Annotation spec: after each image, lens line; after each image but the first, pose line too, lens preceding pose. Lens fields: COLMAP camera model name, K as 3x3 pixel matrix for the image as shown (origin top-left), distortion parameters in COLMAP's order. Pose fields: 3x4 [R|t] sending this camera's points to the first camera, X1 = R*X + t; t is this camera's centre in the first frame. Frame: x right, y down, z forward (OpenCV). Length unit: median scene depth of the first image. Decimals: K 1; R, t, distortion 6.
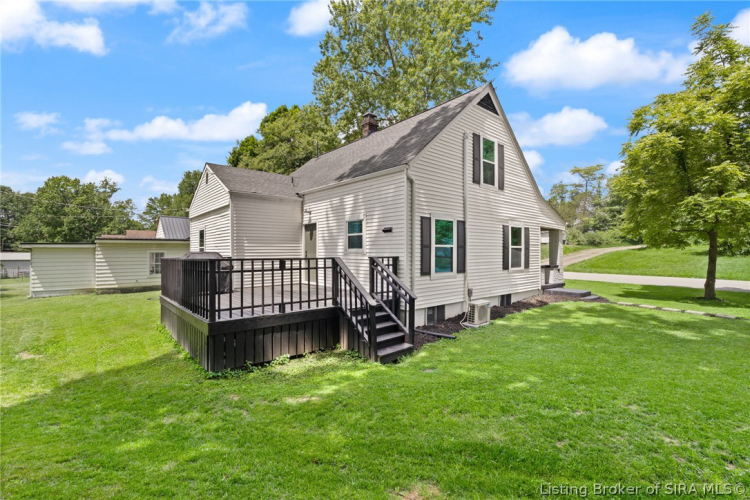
lens RADIAL K [[330.4, 0, 375.9], [0, 330.4, 253.2], [0, 0, 1]] dist [-0.003342, -0.000059]
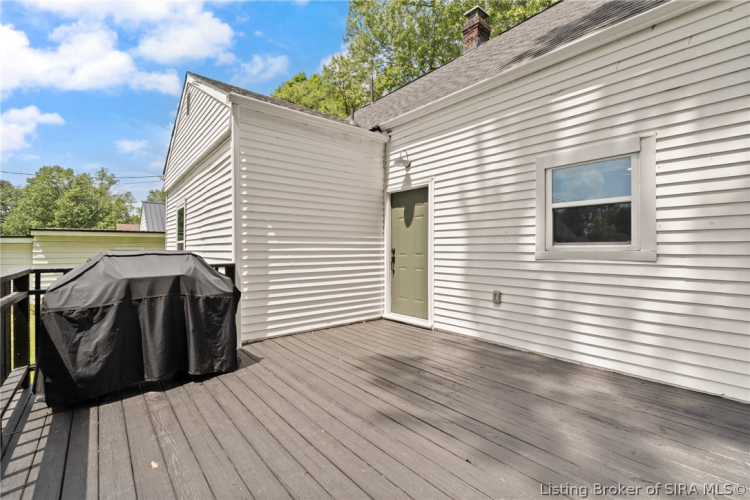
lens RADIAL K [[330.4, 0, 374.8], [0, 330.4, 248.6], [0, 0, 1]] dist [-0.003342, -0.000059]
pose [[0.999765, 0.003180, -0.021450, -0.078676], [-0.003357, 0.999960, -0.008254, -0.001367], [0.021423, 0.008324, 0.999736, 0.182825]]
